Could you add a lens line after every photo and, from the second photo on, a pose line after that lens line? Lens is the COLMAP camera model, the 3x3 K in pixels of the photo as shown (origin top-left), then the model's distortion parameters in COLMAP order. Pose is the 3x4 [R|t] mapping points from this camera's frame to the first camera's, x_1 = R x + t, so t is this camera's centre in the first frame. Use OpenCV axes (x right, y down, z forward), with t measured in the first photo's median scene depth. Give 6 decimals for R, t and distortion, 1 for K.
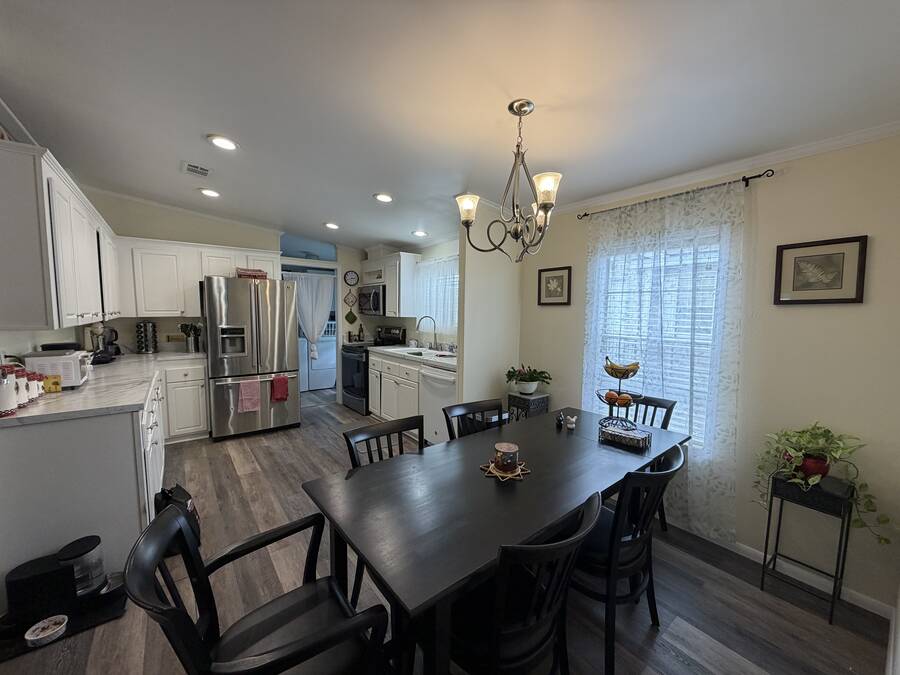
lens RADIAL K [[353.9, 0, 452.1], [0, 353.9, 338.1], [0, 0, 1]] dist [0.002569, -0.000089]
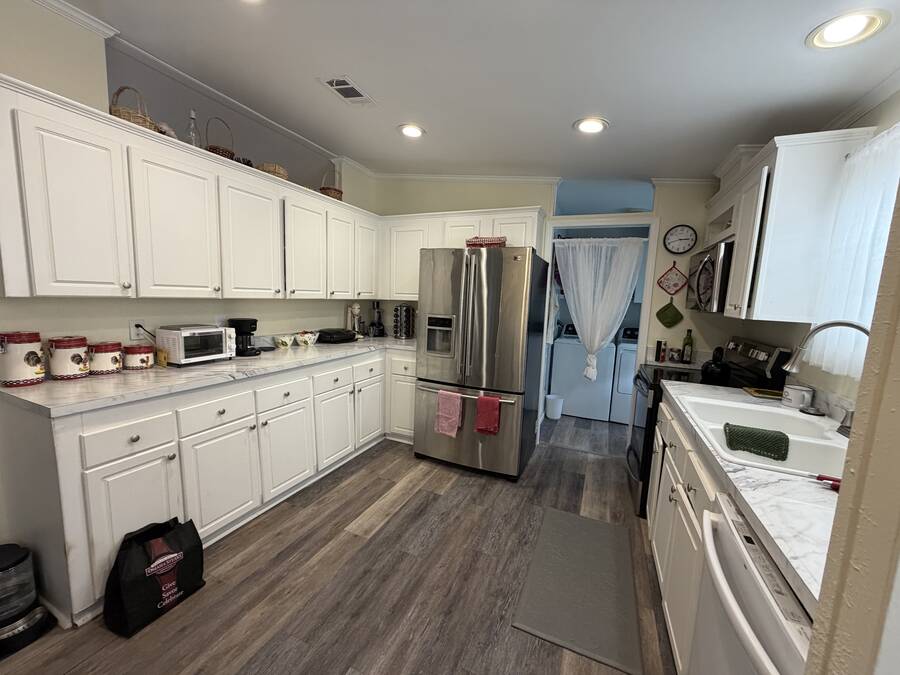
lens RADIAL K [[353.9, 0, 452.4], [0, 353.9, 339.3], [0, 0, 1]] dist [0.002569, -0.000089]
pose [[0.465837, 0.114800, -0.877392, 0.036334], [-0.104470, 0.991749, 0.074296, -0.033309], [0.878682, 0.057051, 0.473987, 0.550077]]
